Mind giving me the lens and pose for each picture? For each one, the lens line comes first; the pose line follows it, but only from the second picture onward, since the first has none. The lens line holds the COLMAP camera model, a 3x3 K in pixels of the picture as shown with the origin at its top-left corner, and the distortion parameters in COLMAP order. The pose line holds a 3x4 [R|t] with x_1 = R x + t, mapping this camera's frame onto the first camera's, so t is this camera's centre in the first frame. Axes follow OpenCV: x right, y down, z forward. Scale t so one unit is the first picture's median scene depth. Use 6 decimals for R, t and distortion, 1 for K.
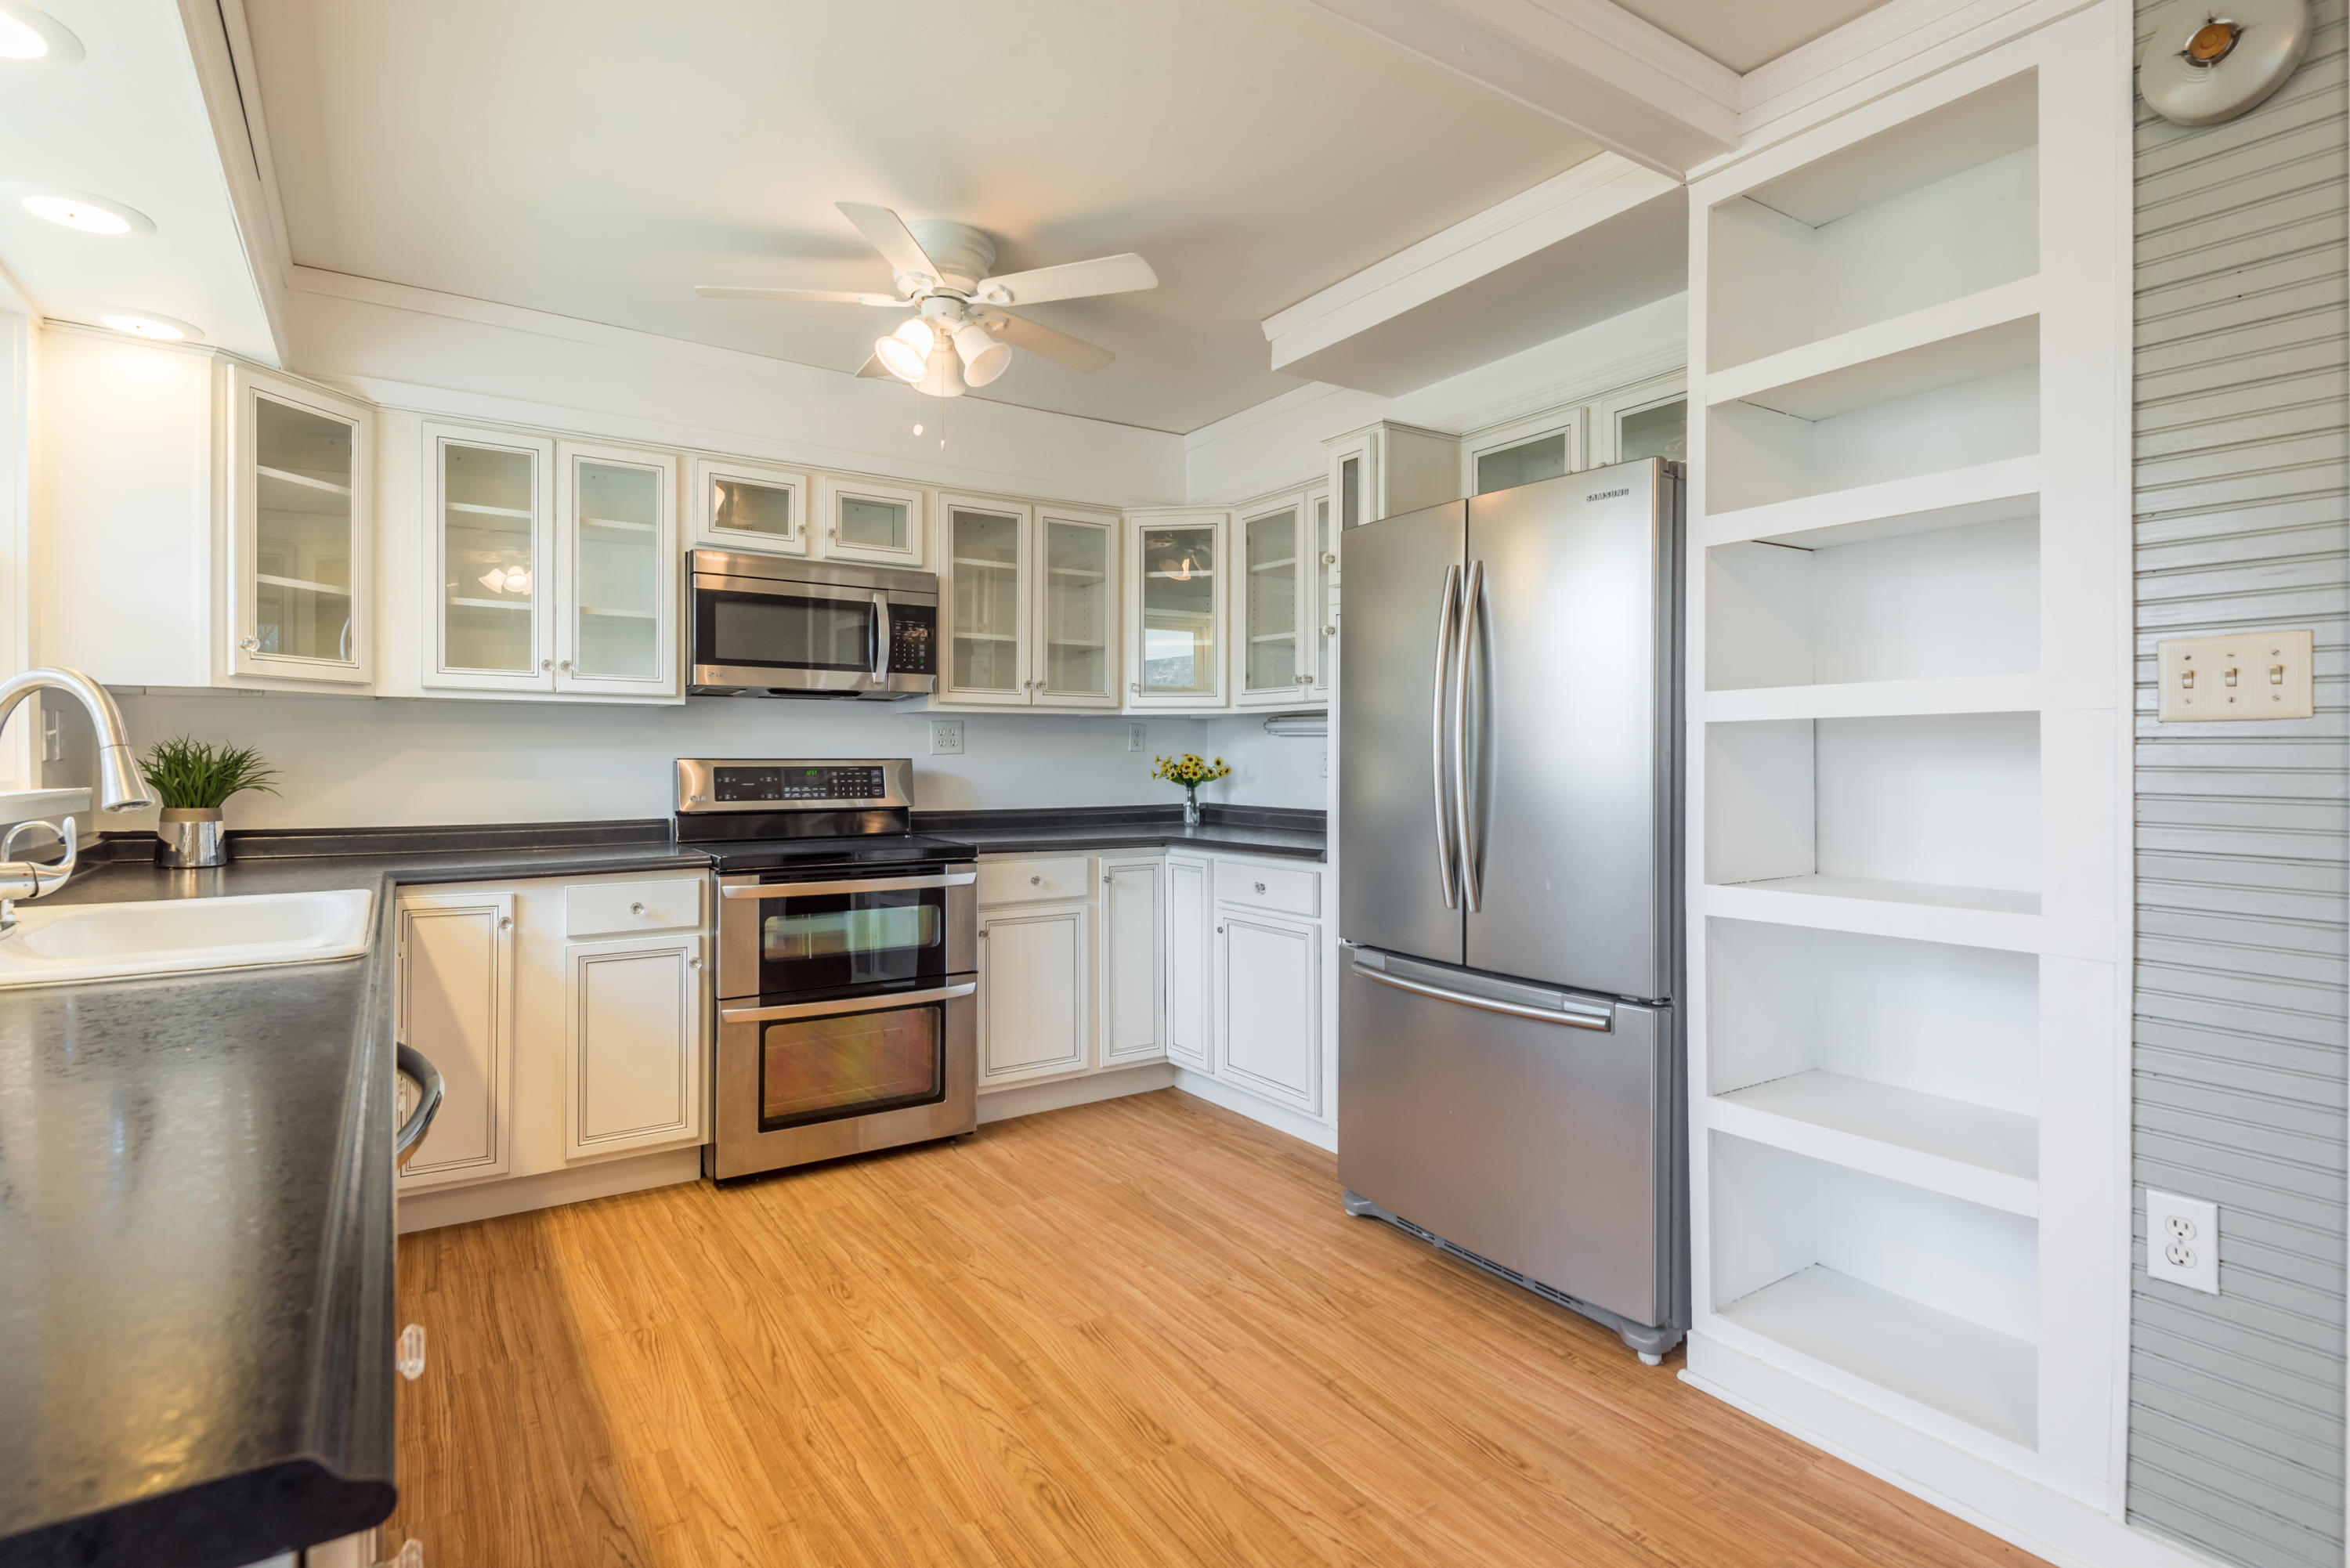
lens RADIAL K [[1185.8, 0, 1182.4], [0, 1185.8, 765.8], [0, 0, 1]] dist [0.034957, -0.008146]
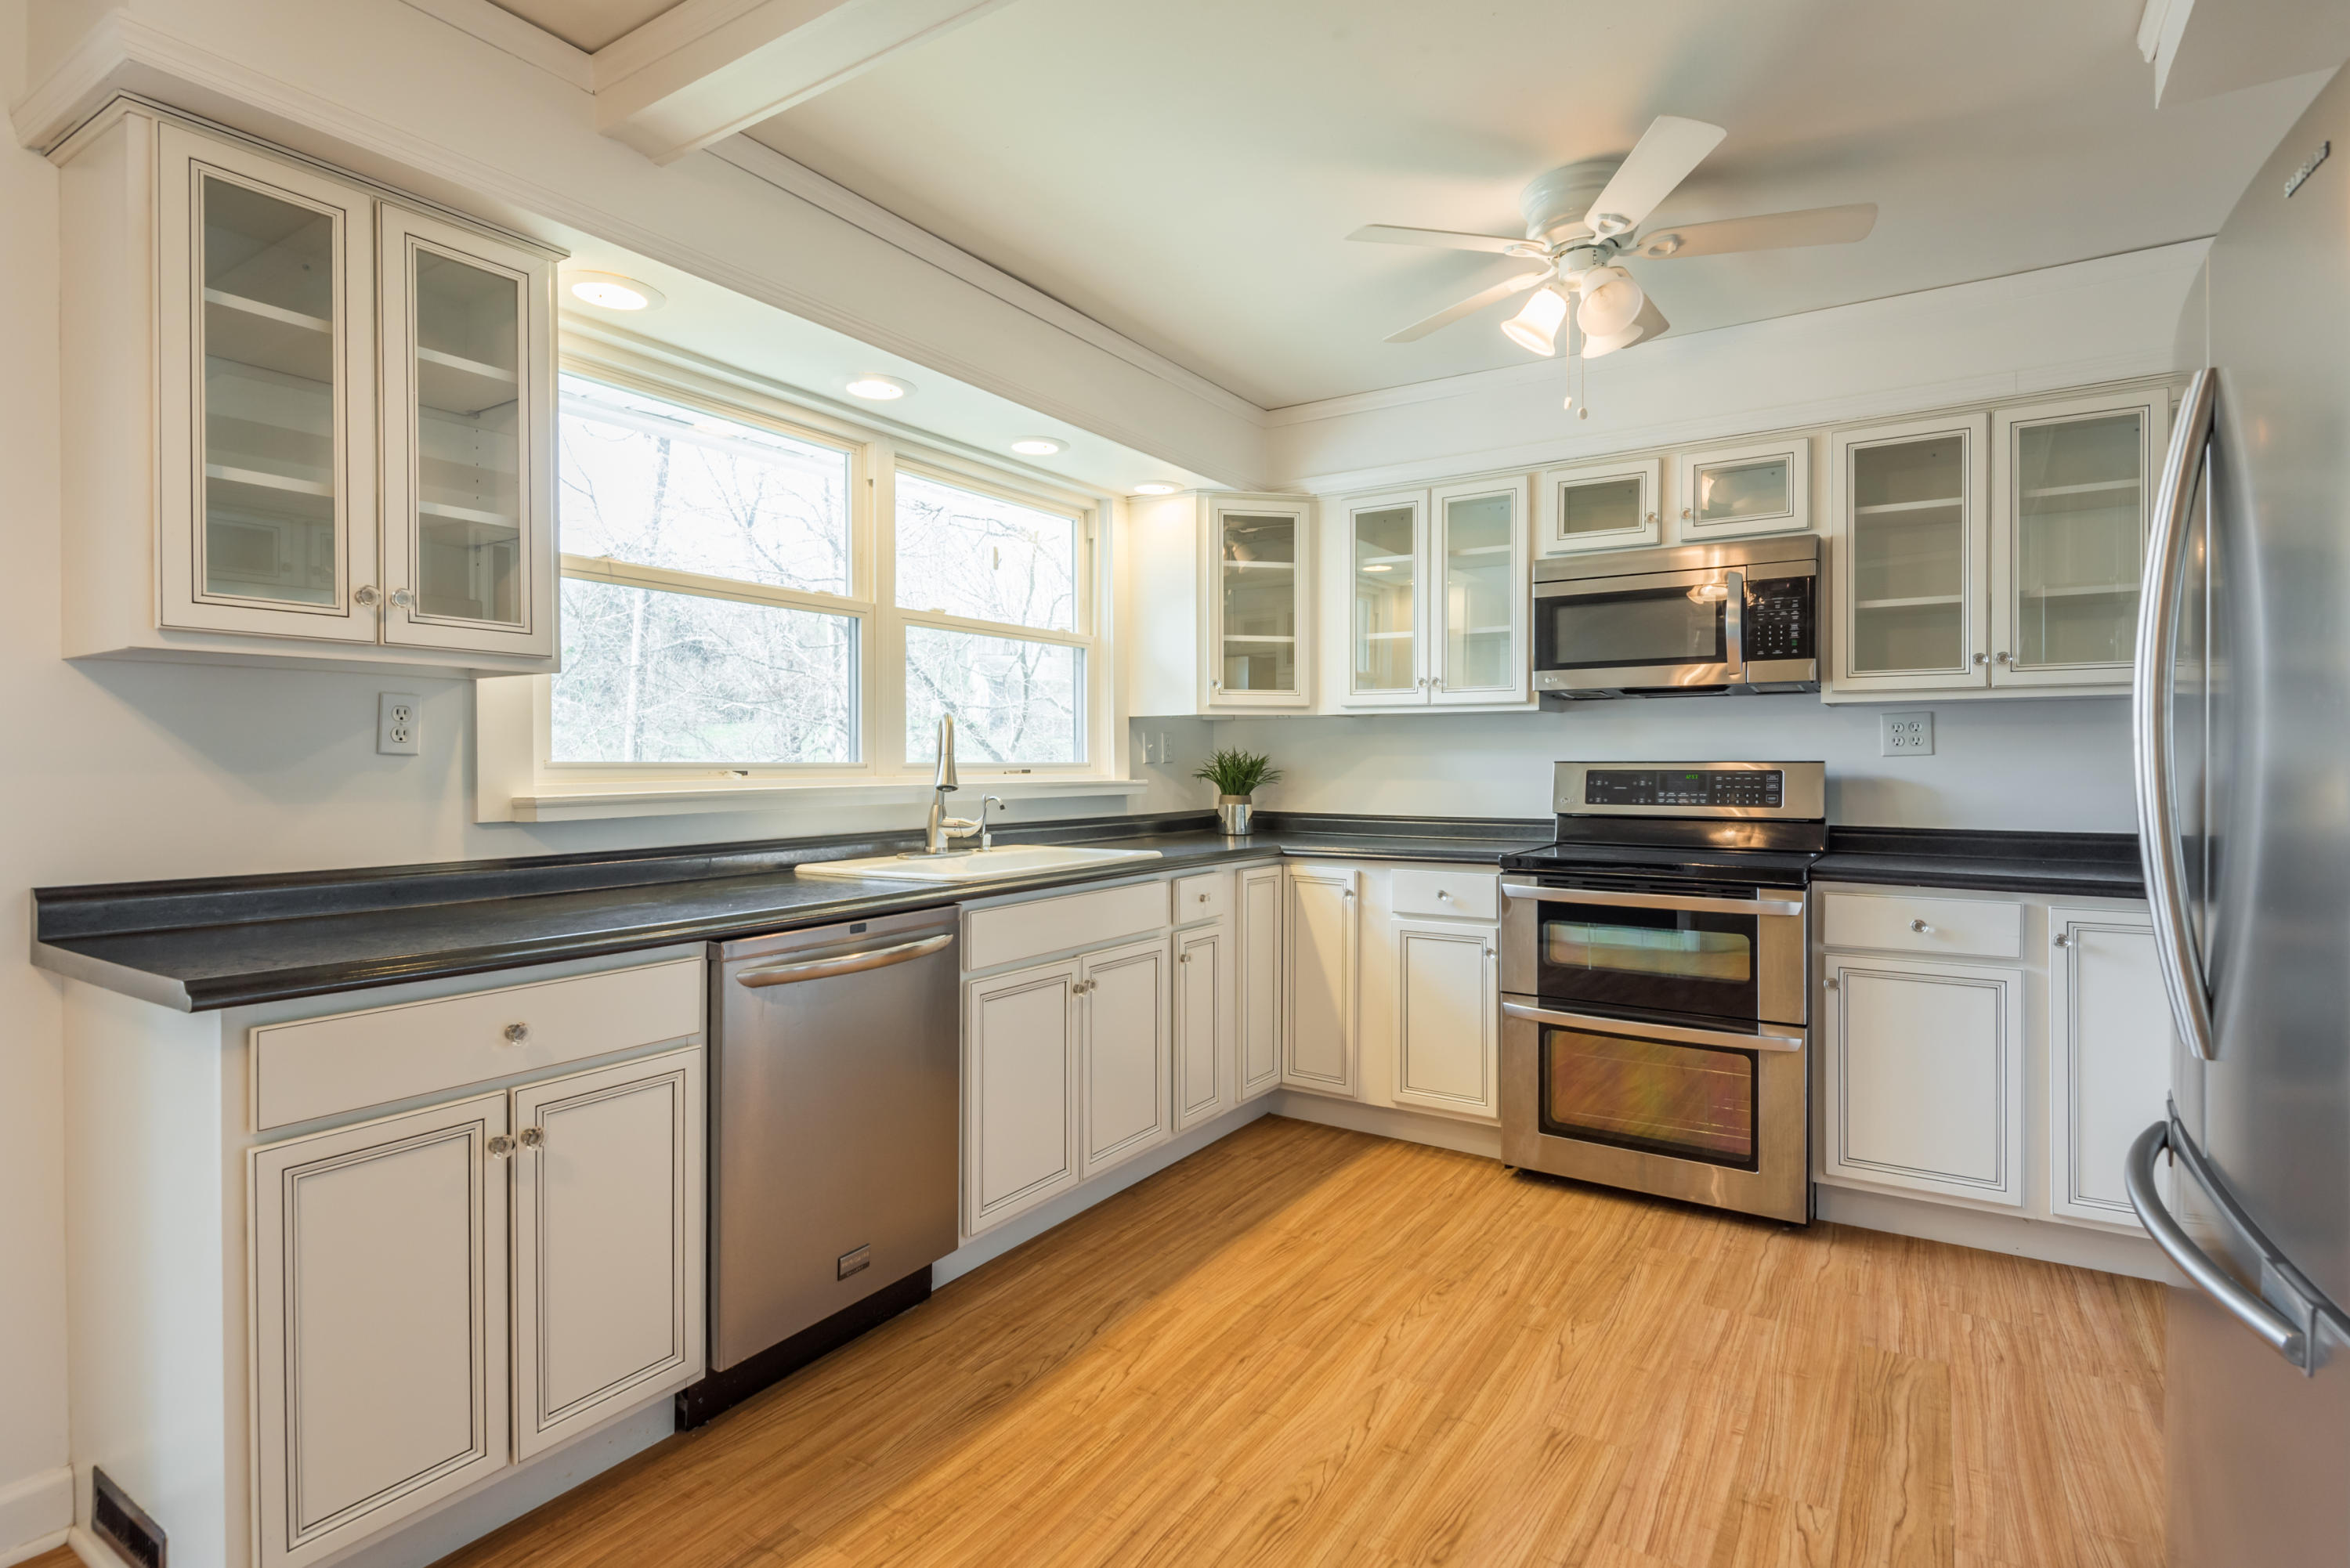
lens RADIAL K [[1185.8, 0, 1151.1], [0, 1185.8, 770.0], [0, 0, 1]] dist [0.034957, -0.008146]
pose [[0.385360, 0.005492, -0.922750, 0.472074], [-0.004788, 0.999981, 0.003952, -0.001464], [0.922754, 0.002896, 0.385379, 0.324603]]
